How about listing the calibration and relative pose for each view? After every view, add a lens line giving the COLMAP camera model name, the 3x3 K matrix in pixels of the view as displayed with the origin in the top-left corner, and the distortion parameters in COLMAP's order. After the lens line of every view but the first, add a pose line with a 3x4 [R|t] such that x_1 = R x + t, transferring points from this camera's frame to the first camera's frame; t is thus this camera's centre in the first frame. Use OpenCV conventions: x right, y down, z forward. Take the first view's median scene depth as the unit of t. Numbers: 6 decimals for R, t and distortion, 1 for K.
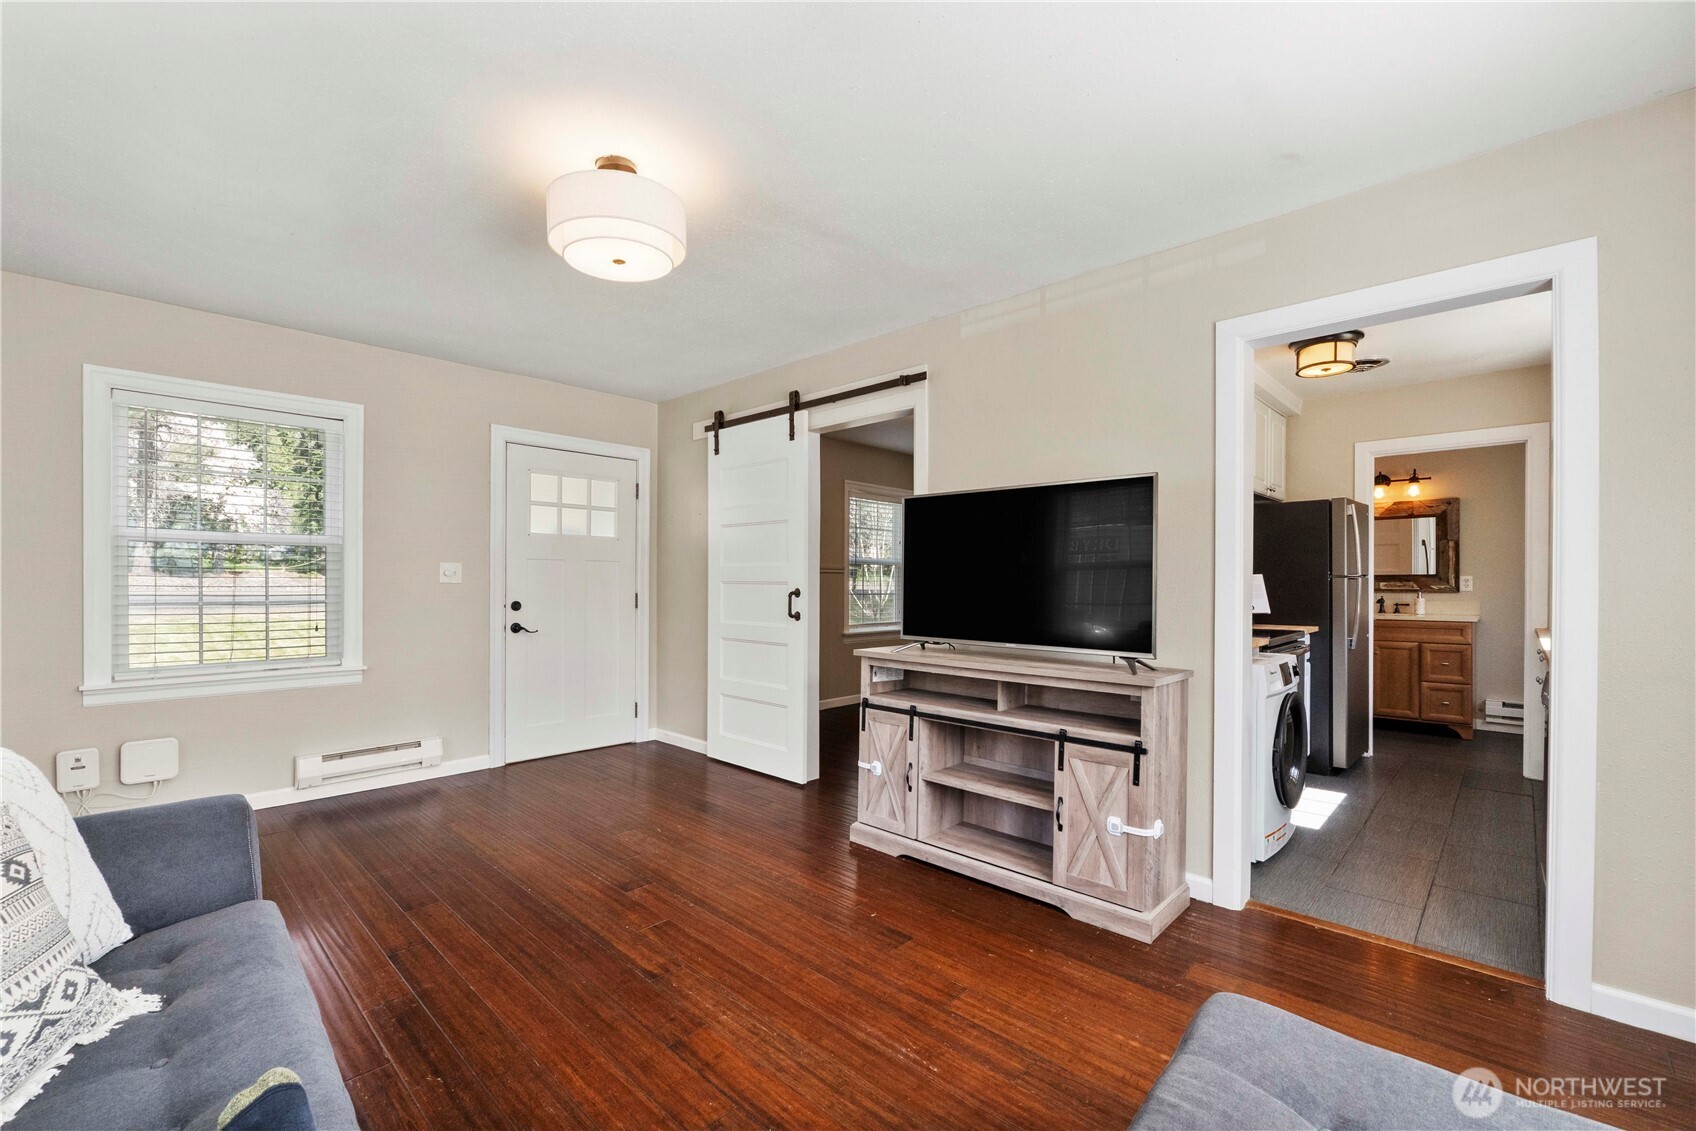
lens RADIAL K [[708.7, 0, 842.7], [0, 708.7, 581.4], [0, 0, 1]] dist [-0.017385, 0.000148]
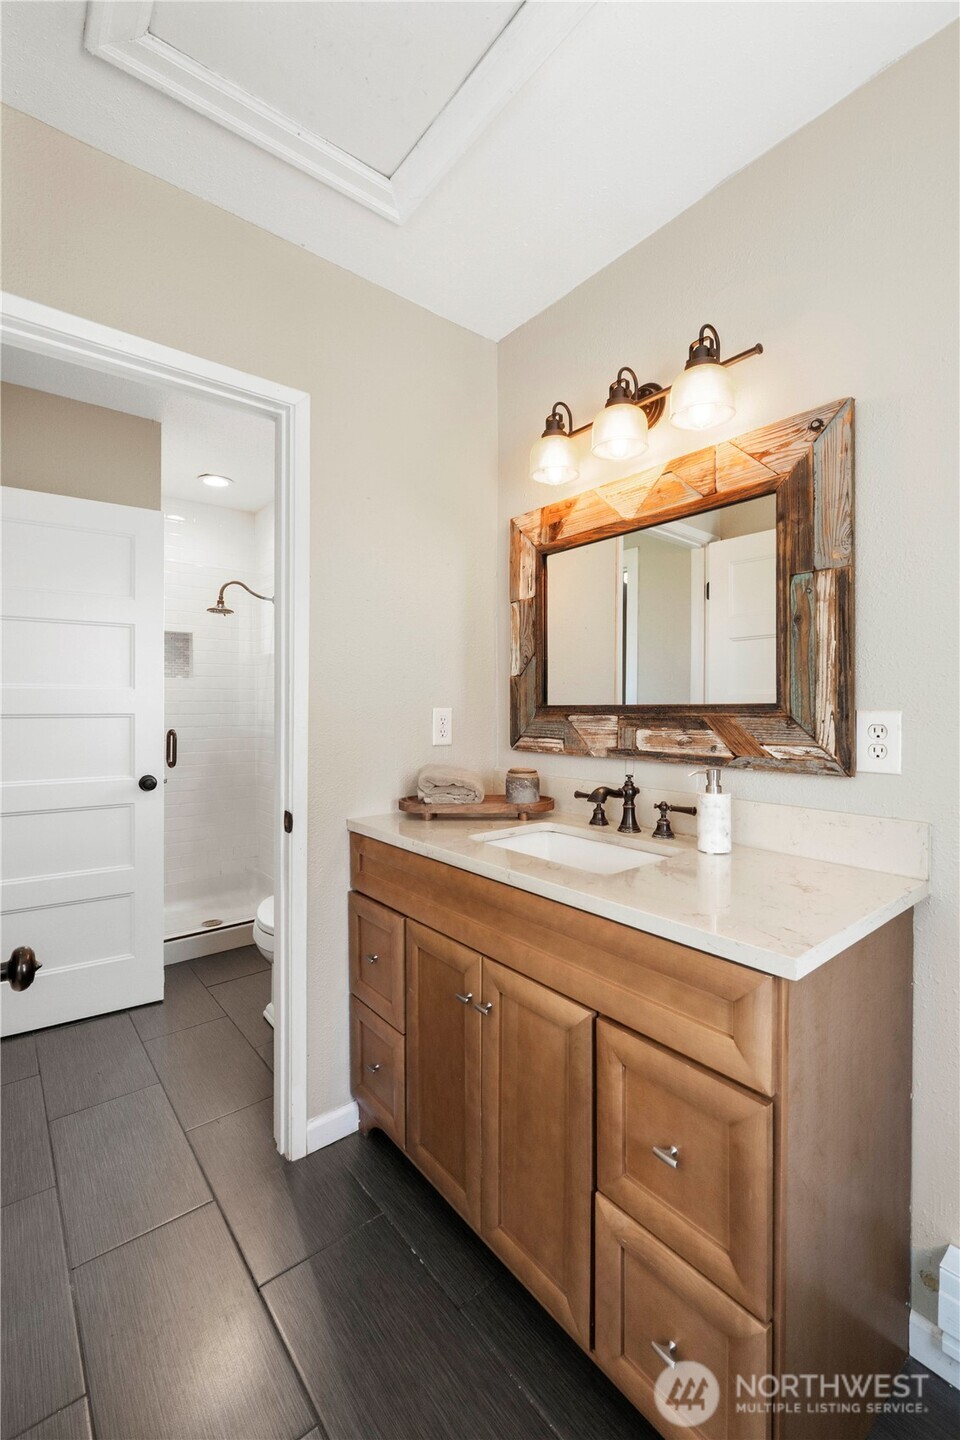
lens RADIAL K [[601.7, 0, 483.9], [0, 601.7, 701.1], [0, 0, 1]] dist [-0.017385, 0.000148]
pose [[0.991411, -0.002568, -0.130757, 0.775917], [0.001244, 0.999947, -0.010206, -0.008716], [0.130776, 0.009956, 0.991362, 0.768858]]
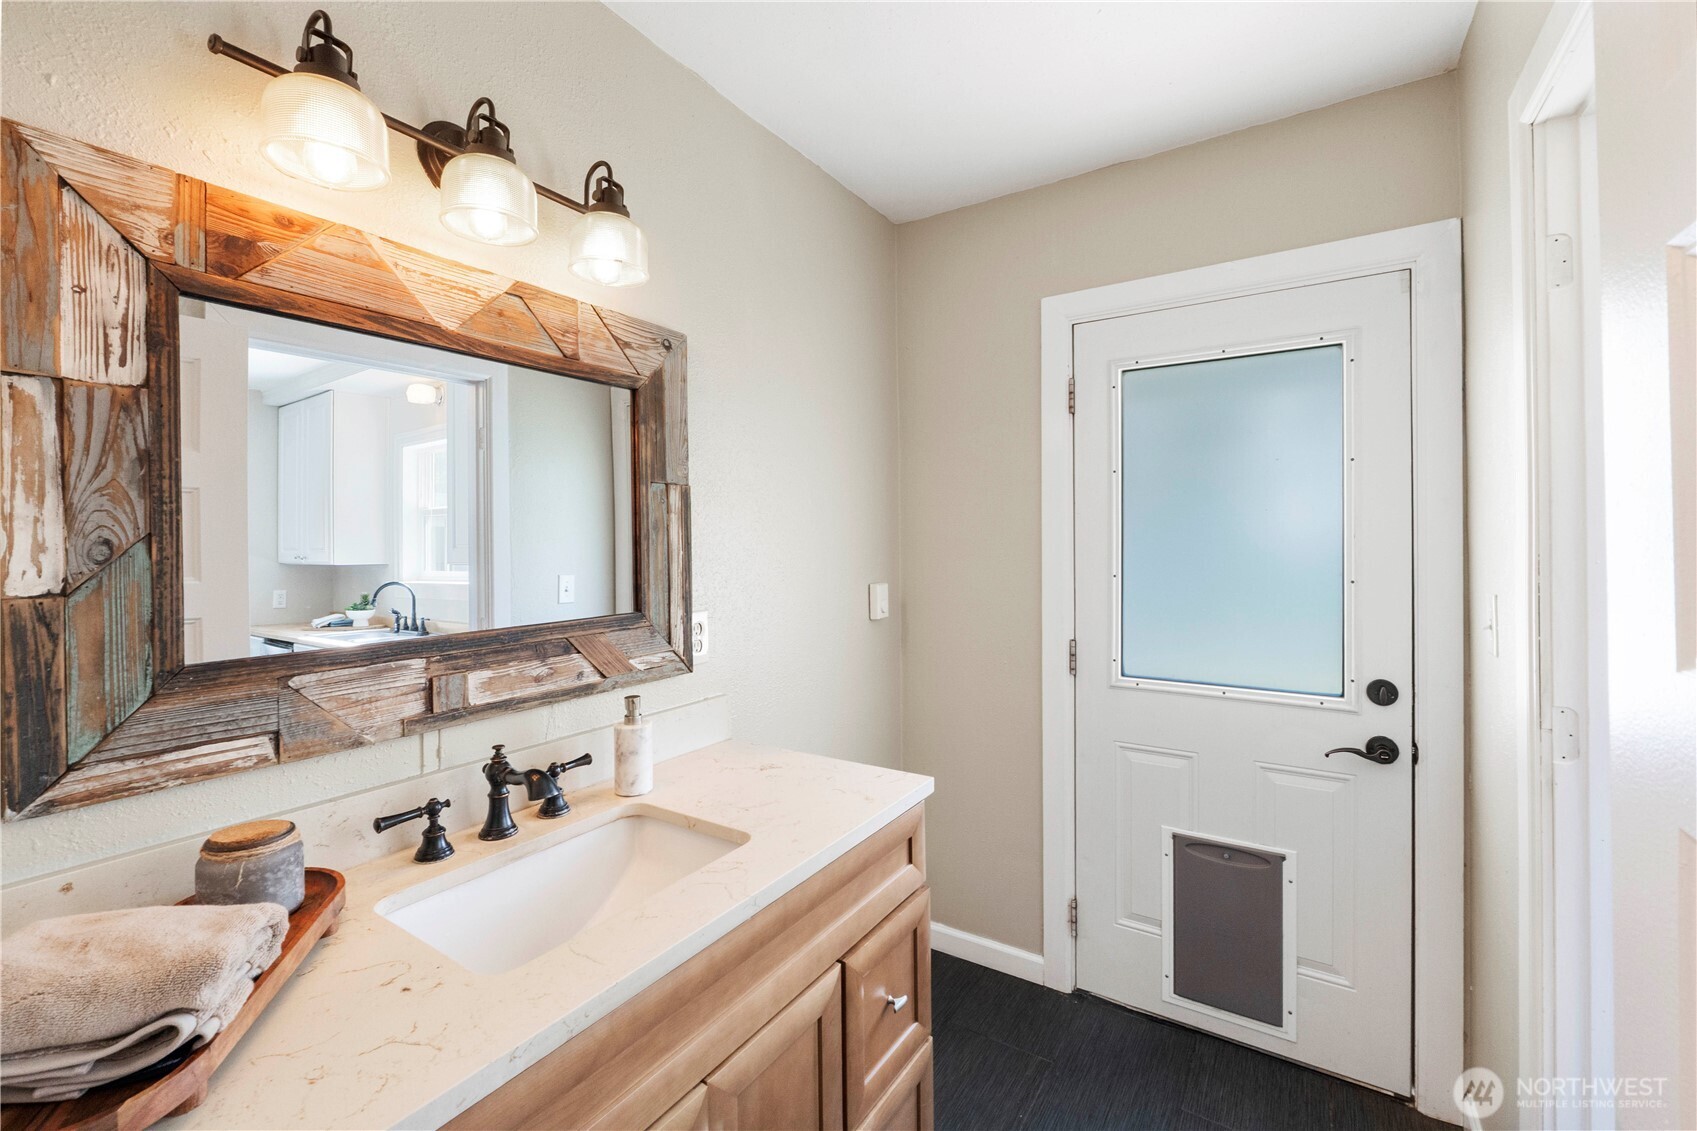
lens RADIAL K [[717.5, 0, 836.2], [0, 717.5, 521.9], [0, 0, 1]] dist [-0.017688, 0.000073]
pose [[-0.179721, 0.015910, 0.983589, 0.583702], [0.000472, 0.999870, -0.016087, -0.039391], [-0.983718, -0.002427, -0.179705, 0.988391]]
